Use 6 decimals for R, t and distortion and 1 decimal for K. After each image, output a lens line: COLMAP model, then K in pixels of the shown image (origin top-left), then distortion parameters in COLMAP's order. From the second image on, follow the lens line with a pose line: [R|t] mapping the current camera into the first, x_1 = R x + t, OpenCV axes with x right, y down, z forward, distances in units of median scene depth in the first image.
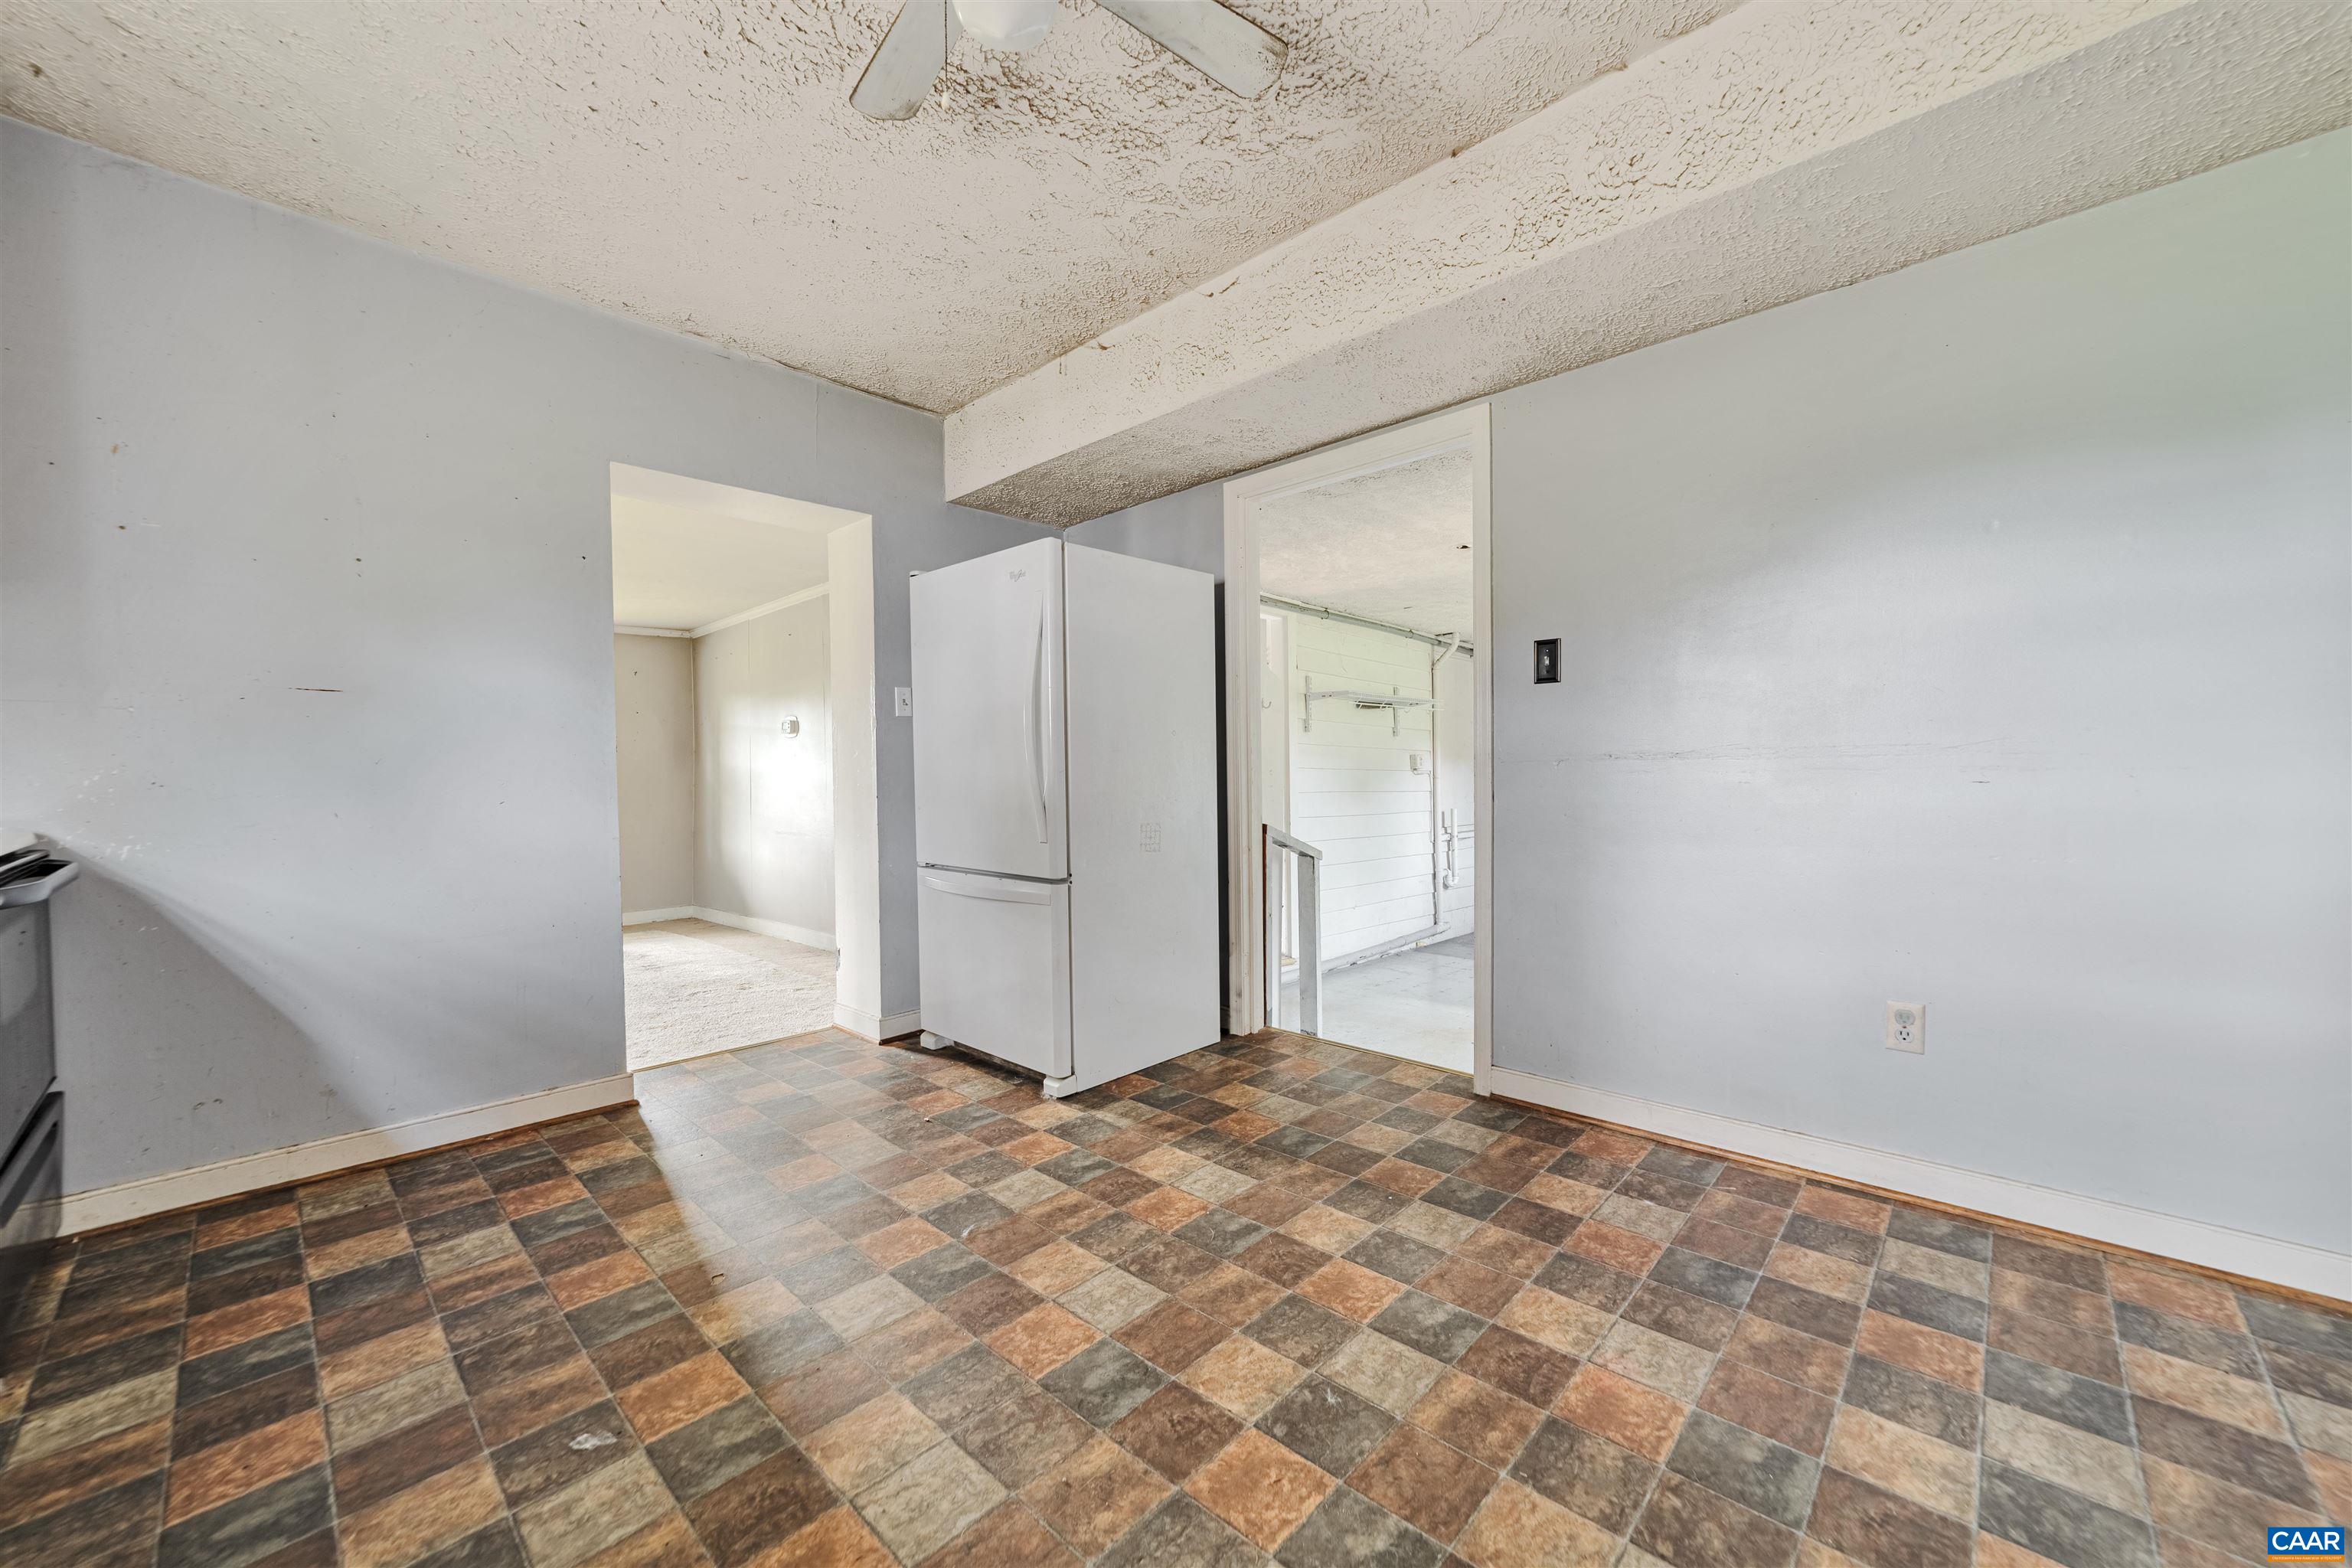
lens RADIAL K [[904.1, 0, 1185.6], [0, 904.1, 785.3], [0, 0, 1]] dist [-0.005910, 0.001825]
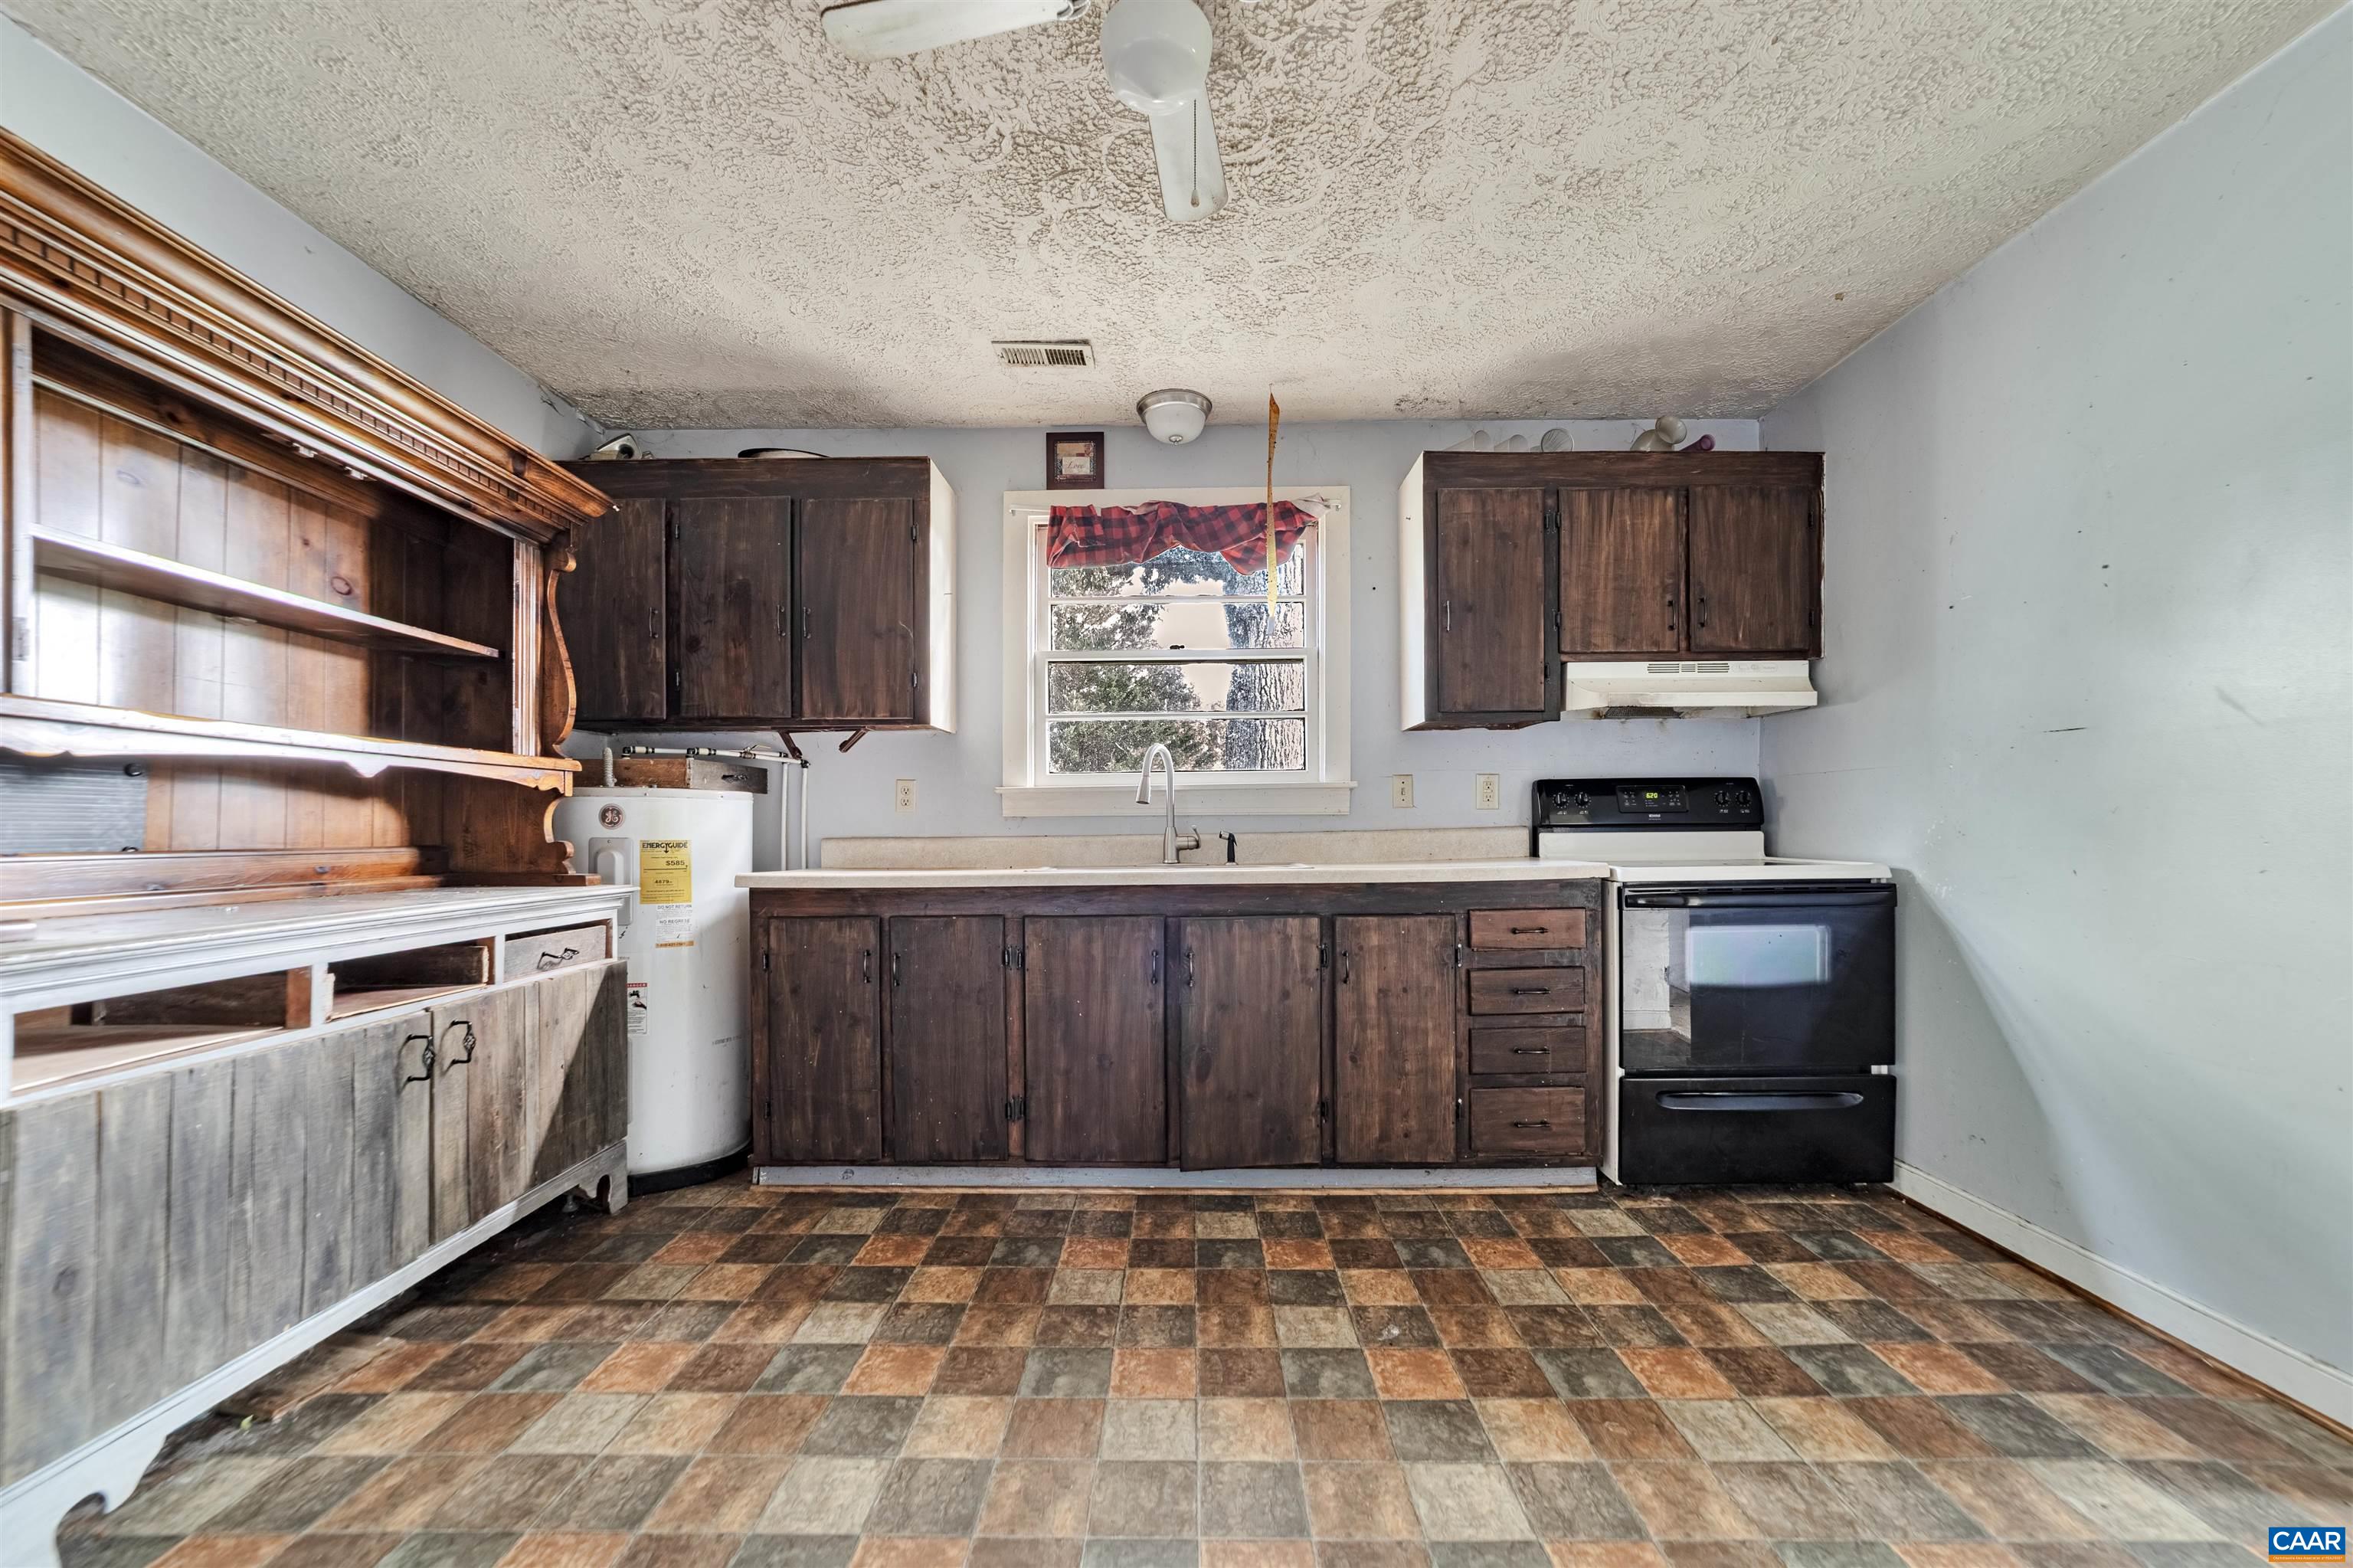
lens RADIAL K [[904.5, 0, 1162.2], [0, 904.5, 807.1], [0, 0, 1]] dist [-0.005910, 0.001825]
pose [[-0.748994, 0.001754, -0.662574, 0.360490], [0.001401, 0.999998, 0.001064, -0.036418], [0.662575, -0.000131, -0.748995, 1.354114]]
